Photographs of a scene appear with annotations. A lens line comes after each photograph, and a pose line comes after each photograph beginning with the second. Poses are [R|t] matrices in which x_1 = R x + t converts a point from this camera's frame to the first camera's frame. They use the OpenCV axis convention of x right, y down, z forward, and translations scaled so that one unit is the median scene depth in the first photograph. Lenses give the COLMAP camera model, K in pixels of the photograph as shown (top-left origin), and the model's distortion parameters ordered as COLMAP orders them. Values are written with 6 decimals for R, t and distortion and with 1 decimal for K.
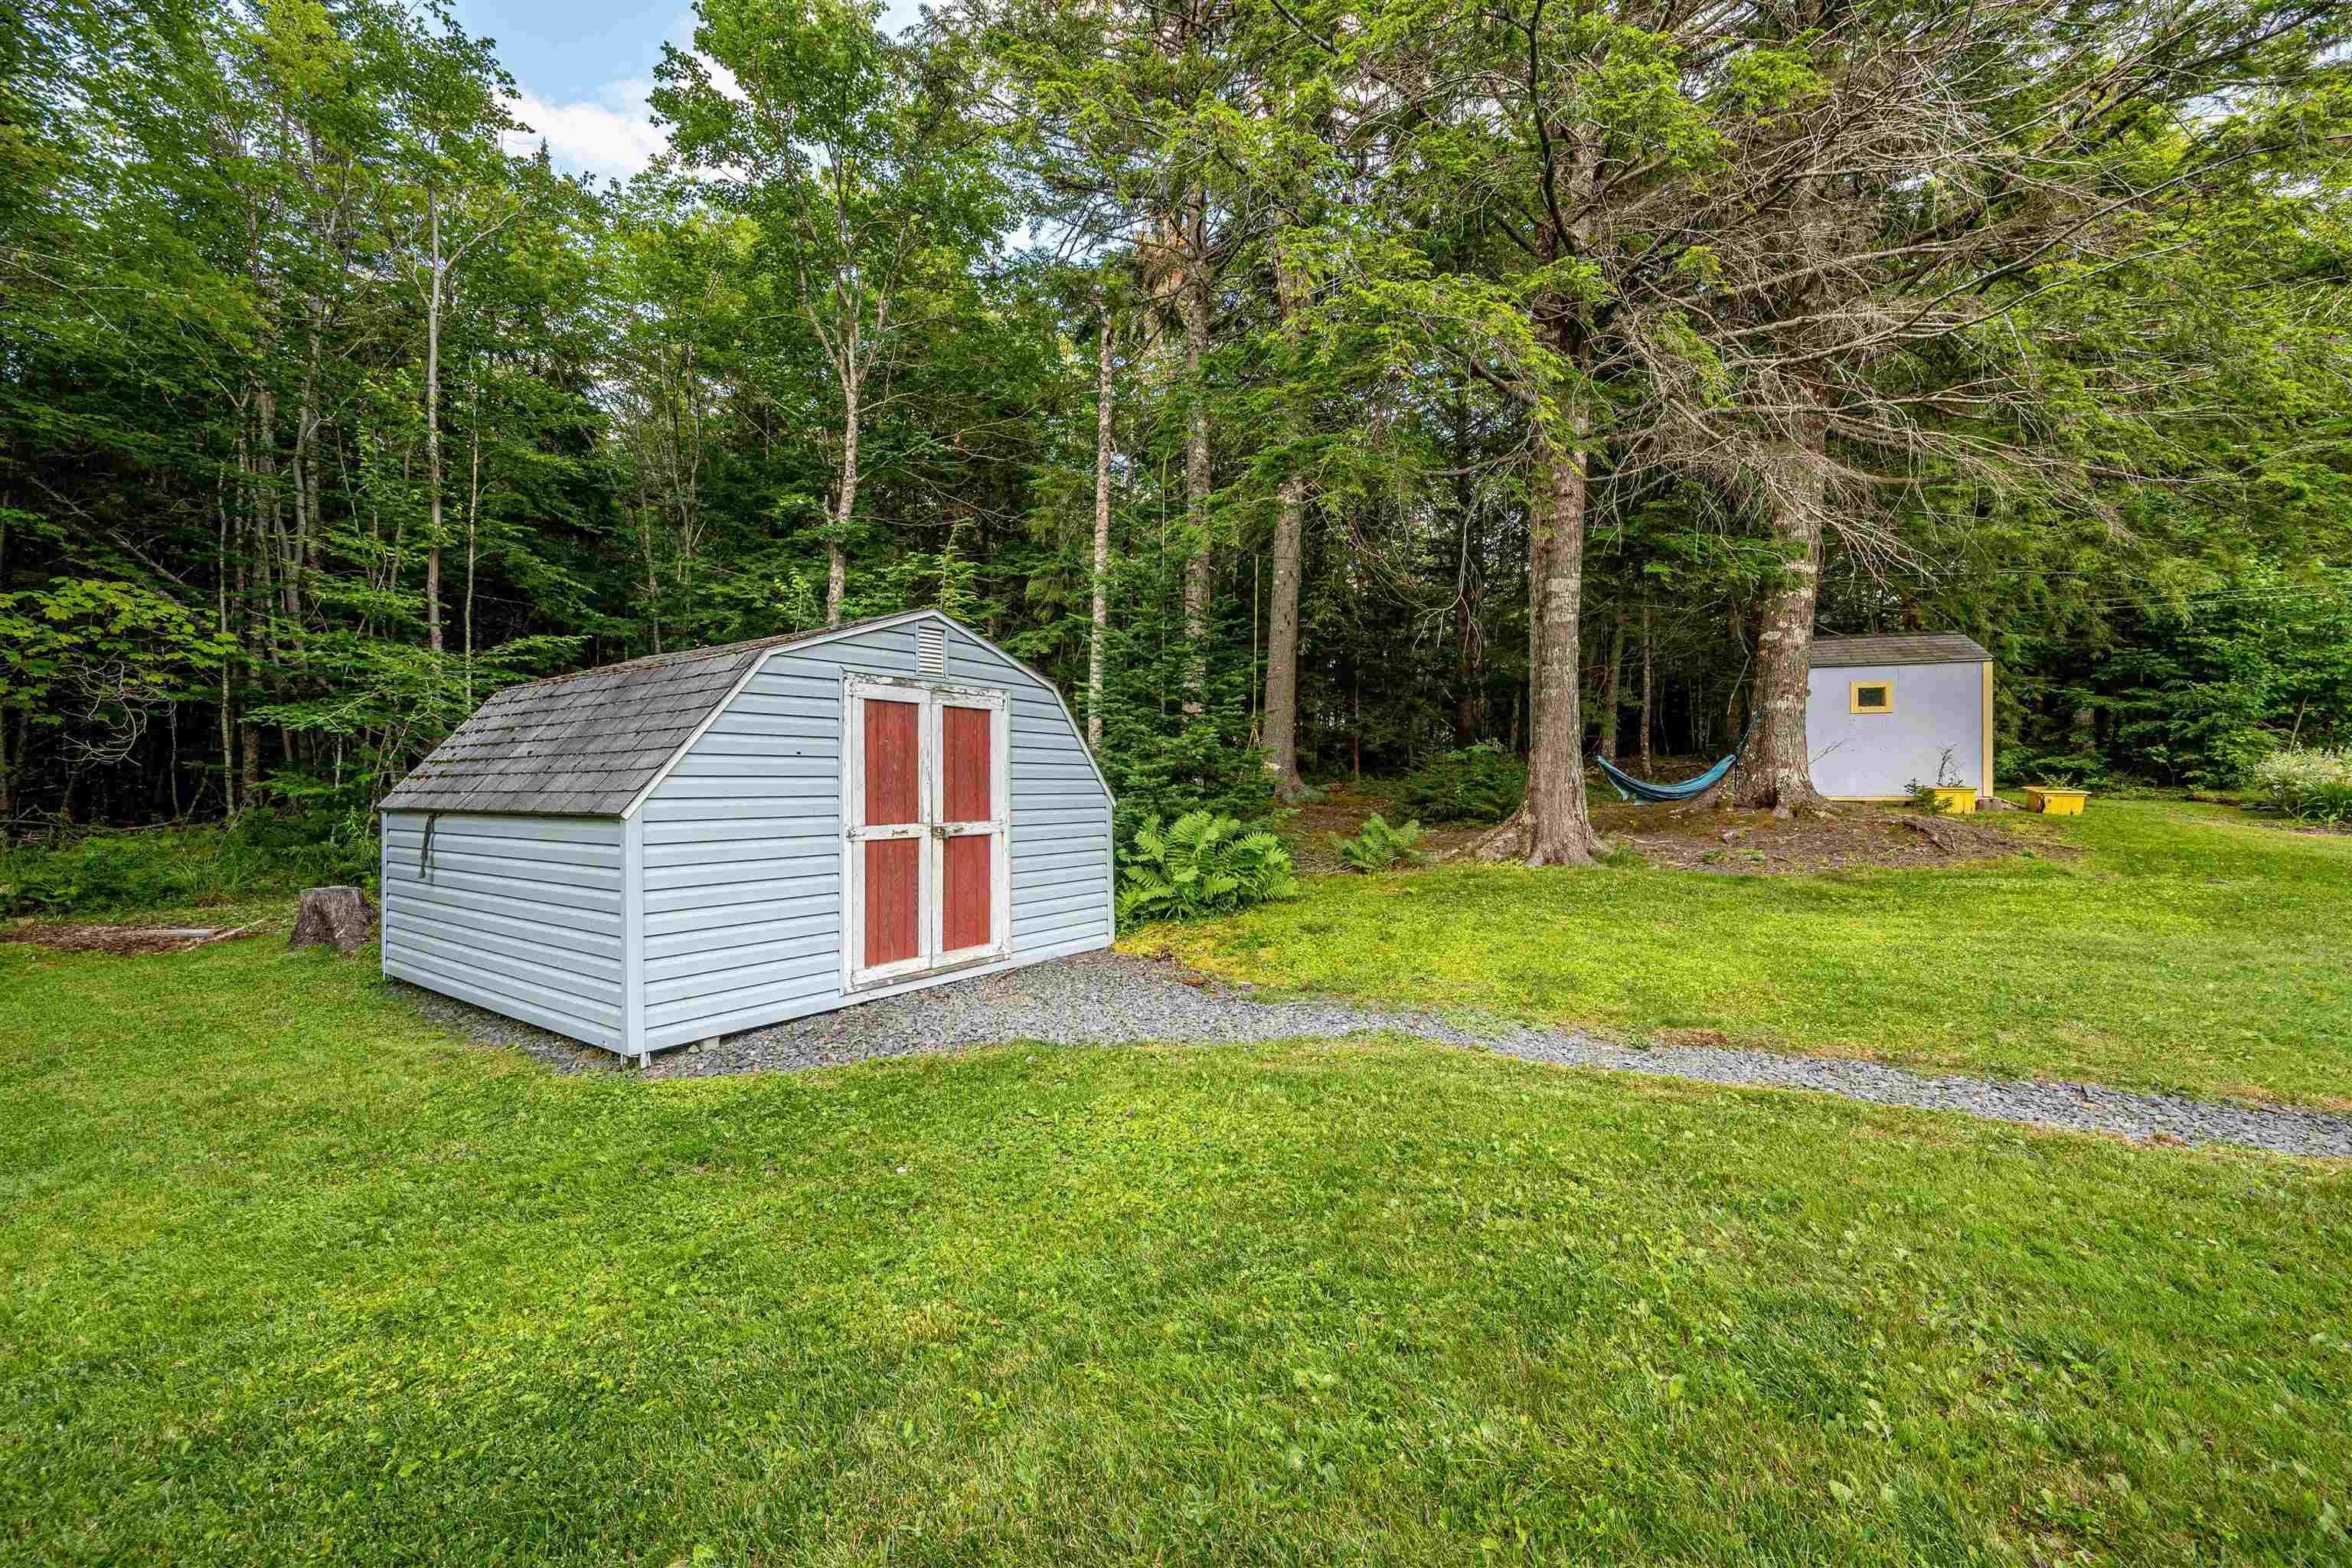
lens RADIAL K [[884.7, 0, 1174.1], [0, 884.7, 738.5], [0, 0, 1]] dist [0.000232, 0.000066]
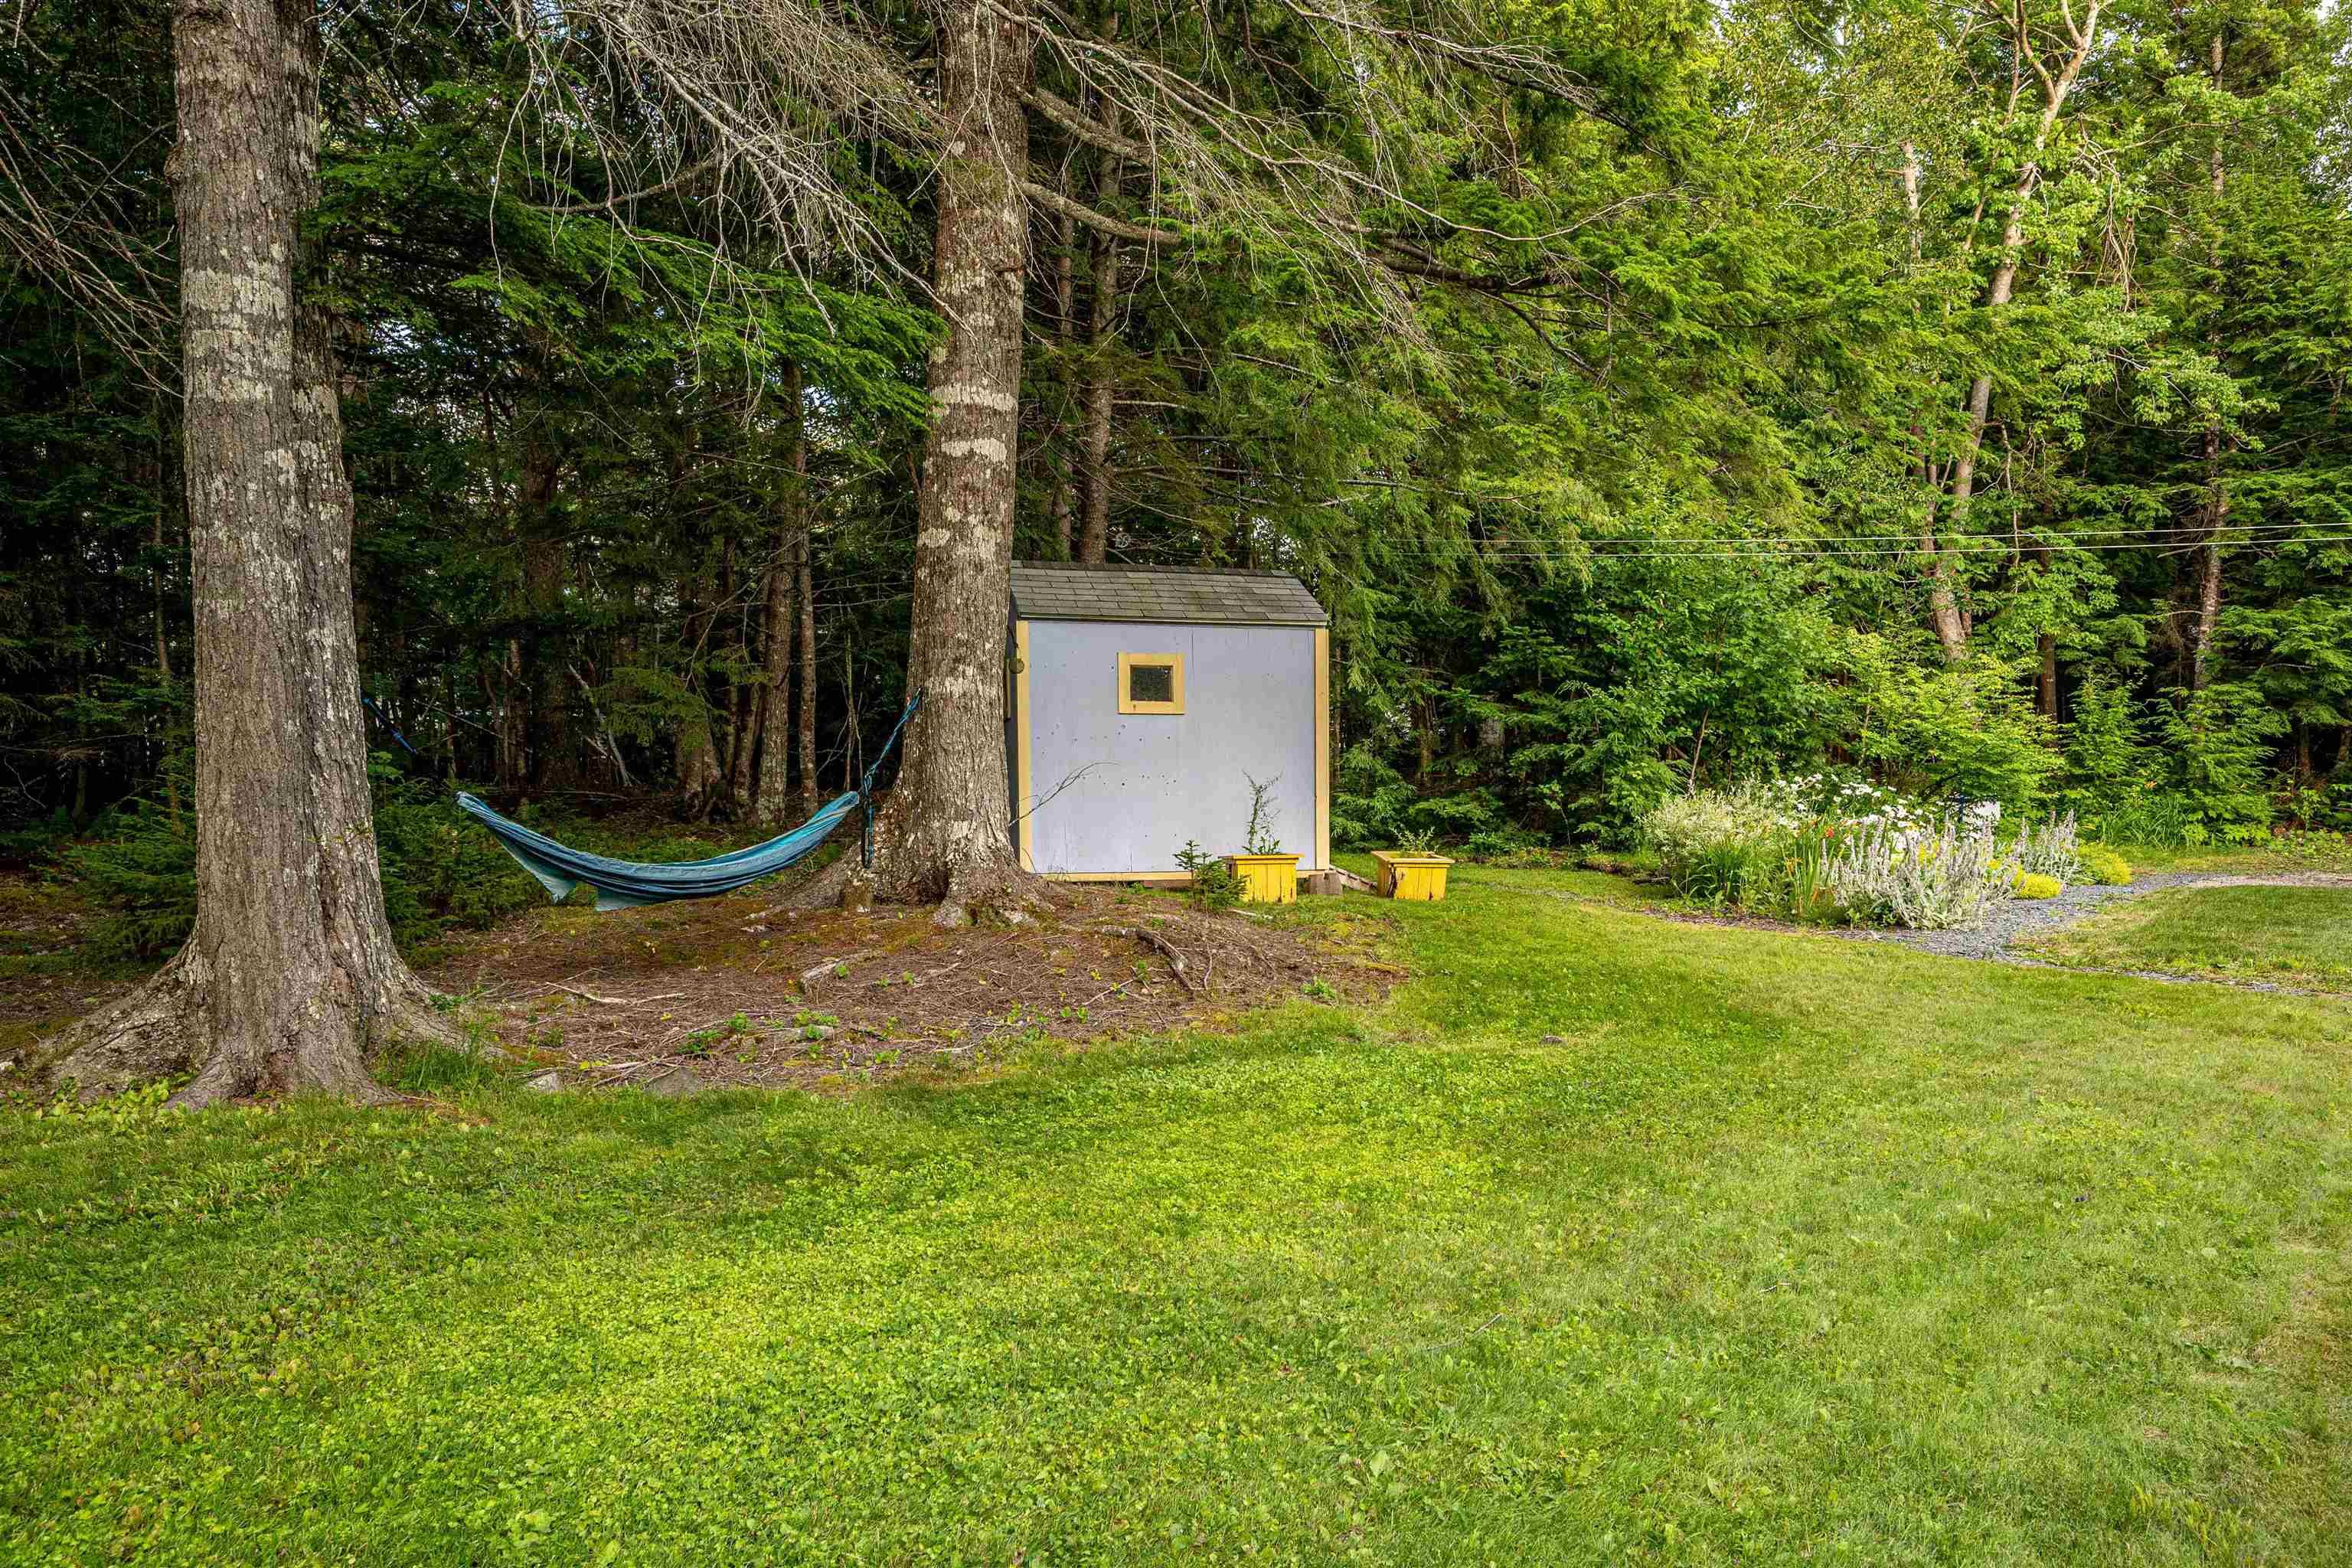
lens RADIAL K [[1529.5, 0, 1176.0], [0, 1529.5, 784.0], [0, 0, 1]] dist [0.001736, 0.000812]
pose [[0.850975, 0.011834, 0.525072, 0.335239], [-0.022088, 0.999668, 0.013269, 0.000286], [-0.524741, -0.022889, 0.850954, 0.225837]]
